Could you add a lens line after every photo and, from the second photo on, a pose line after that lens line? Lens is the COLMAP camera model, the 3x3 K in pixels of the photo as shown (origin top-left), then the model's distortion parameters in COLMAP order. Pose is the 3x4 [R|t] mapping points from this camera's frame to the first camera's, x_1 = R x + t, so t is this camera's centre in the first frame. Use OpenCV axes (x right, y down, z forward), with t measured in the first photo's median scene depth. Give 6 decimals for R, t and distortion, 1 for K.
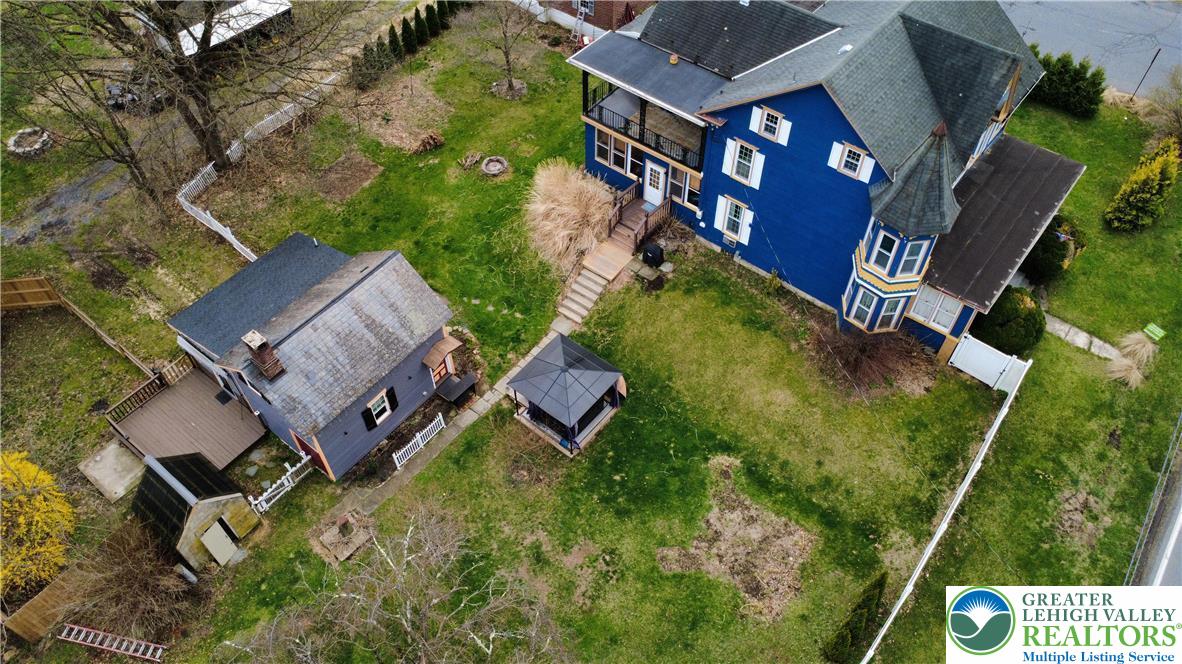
lens RADIAL K [[848.6, 0, 590.6], [0, 848.6, 333.6], [0, 0, 1]] dist [-0.002898, 0.004243]
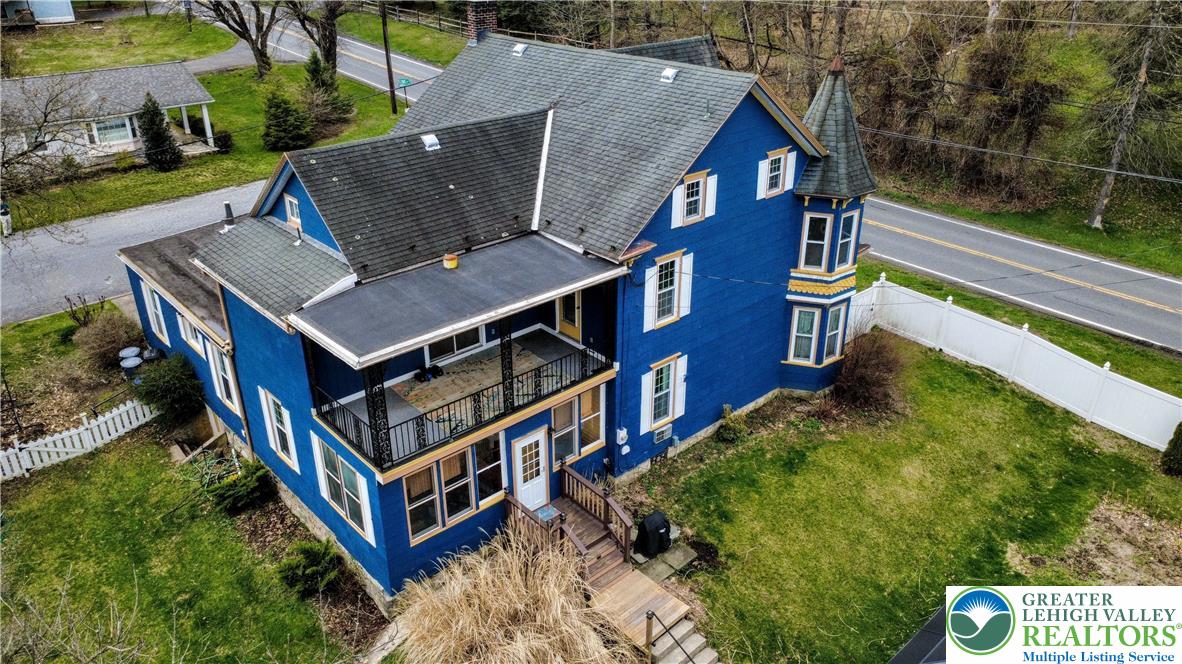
lens RADIAL K [[848.6, 0, 592.2], [0, 848.6, 335.8], [0, 0, 1]] dist [-0.002898, 0.004243]
pose [[0.147094, -0.439477, 0.886128, -0.431494], [0.767624, 0.615705, 0.177937, -0.353857], [-0.623792, 0.654040, 0.427920, 0.819074]]
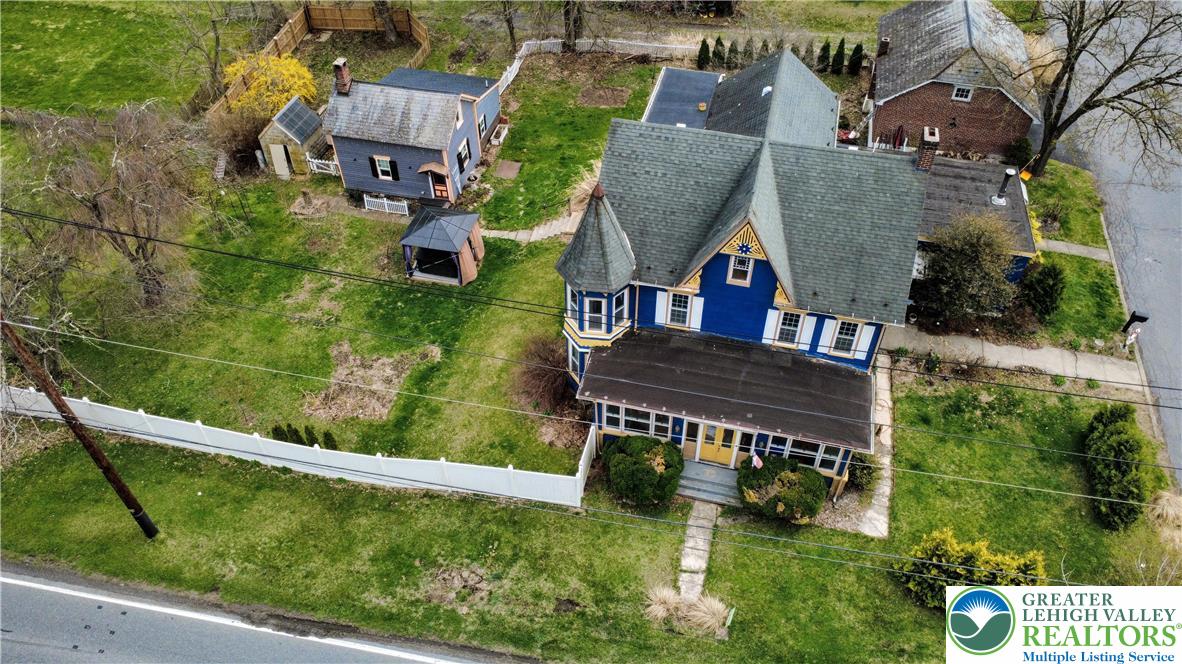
lens RADIAL K [[848.6, 0, 595.7], [0, 848.6, 330.6], [0, 0, 1]] dist [-0.002898, 0.004243]
pose [[0.427345, 0.647721, -0.630741, 1.015168], [-0.700672, 0.678166, 0.221697, -0.303031], [0.571345, 0.347201, 0.743651, 0.228820]]
